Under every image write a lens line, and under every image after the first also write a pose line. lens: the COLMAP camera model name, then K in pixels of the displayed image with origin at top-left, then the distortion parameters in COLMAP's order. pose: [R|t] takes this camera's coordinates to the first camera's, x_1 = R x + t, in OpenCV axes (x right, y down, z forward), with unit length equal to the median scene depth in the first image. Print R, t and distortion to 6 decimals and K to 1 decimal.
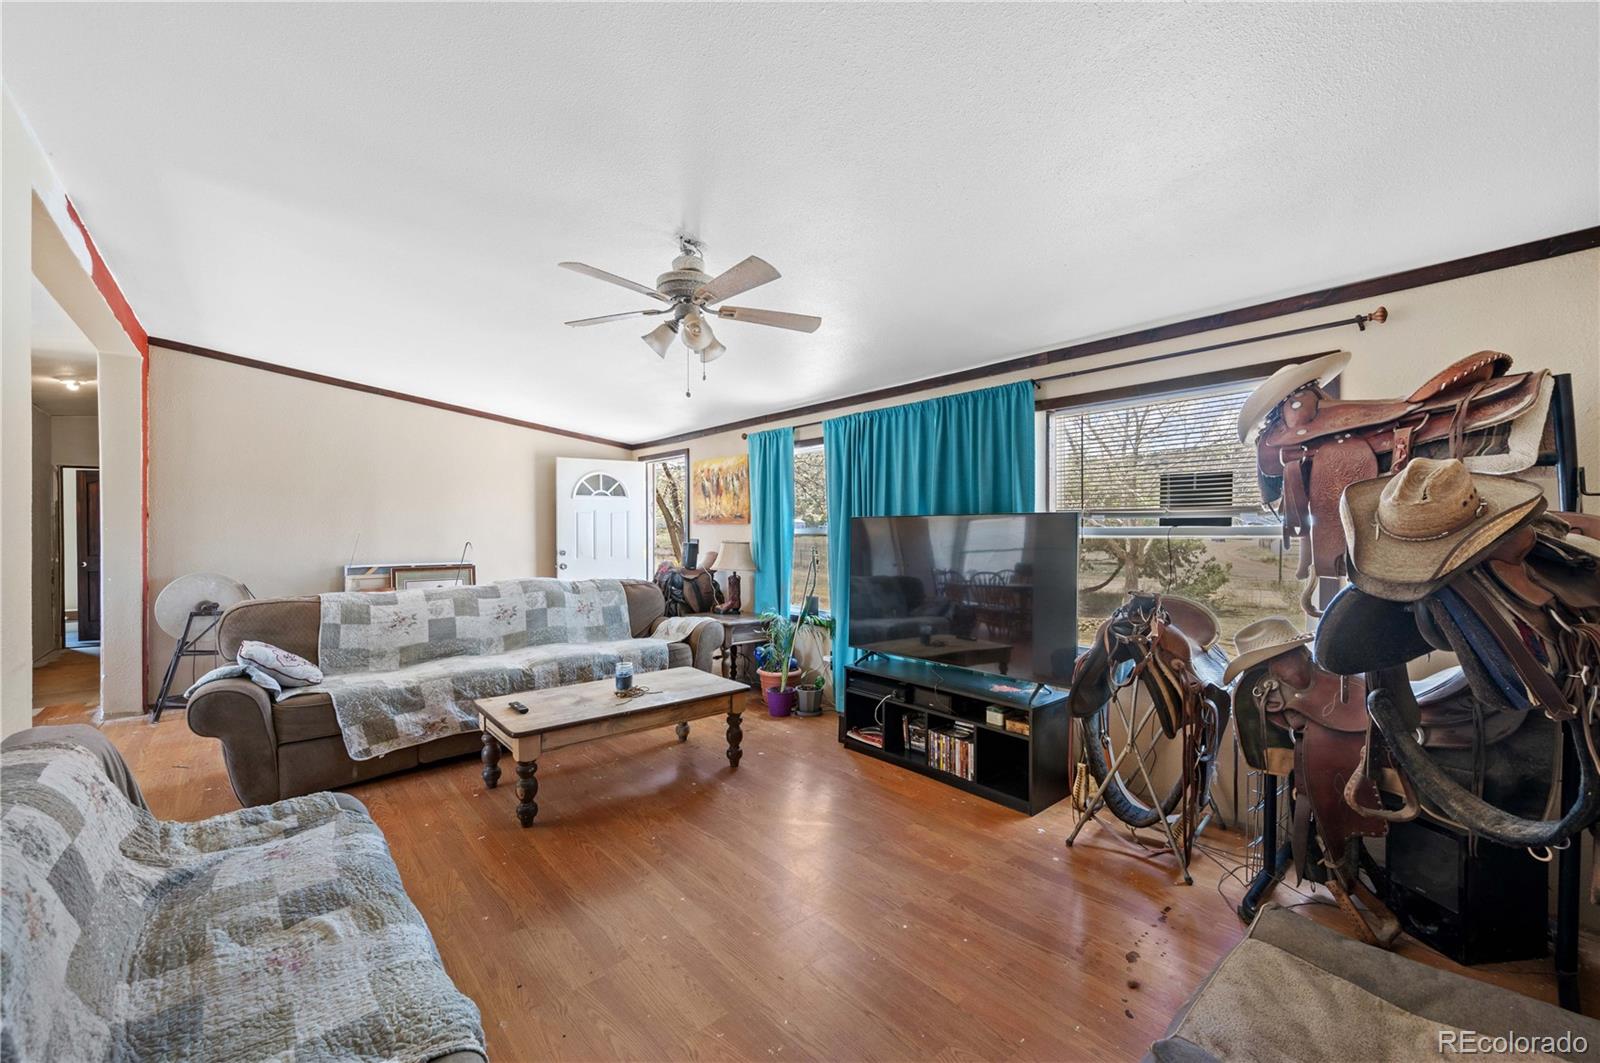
lens RADIAL K [[635.0, 0, 791.5], [0, 635.0, 533.3], [0, 0, 1]] dist [0.001231, 0.000067]
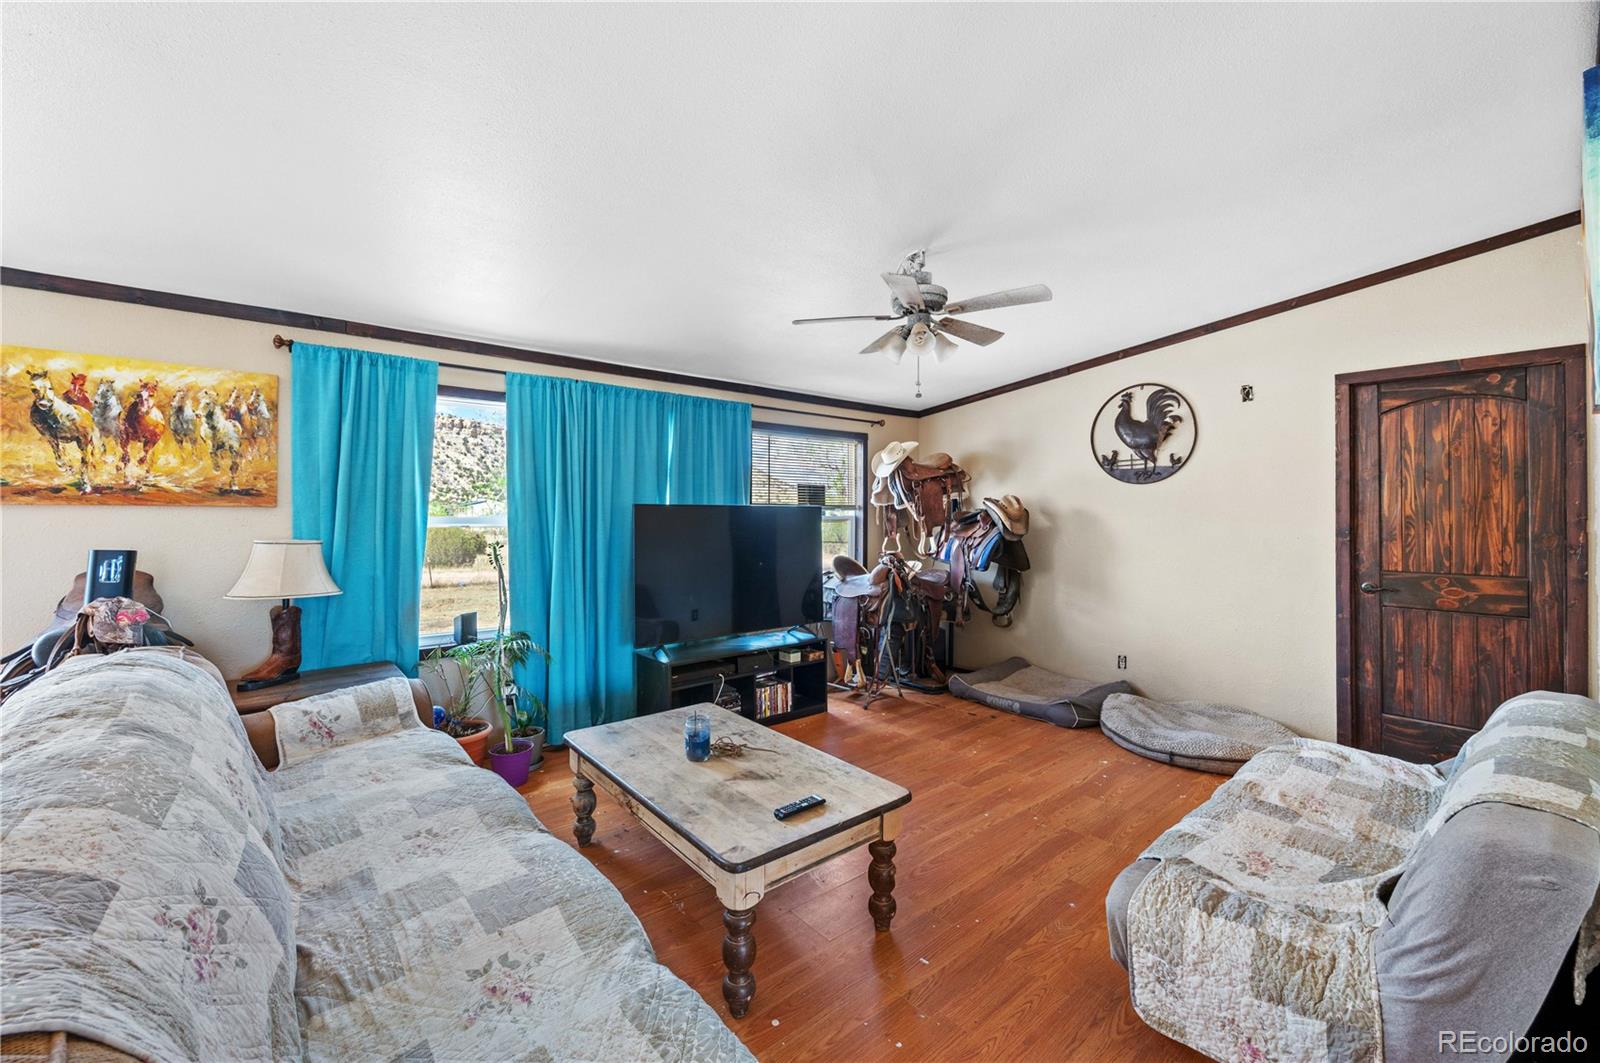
lens RADIAL K [[636.2, 0, 796.8], [0, 636.2, 515.0], [0, 0, 1]] dist [0.000077, -0.000043]
pose [[0.010415, 0.004309, 0.999936, -0.675471], [0.008195, 0.999957, -0.004395, -0.003347], [-0.999912, 0.008240, 0.010379, 0.643035]]
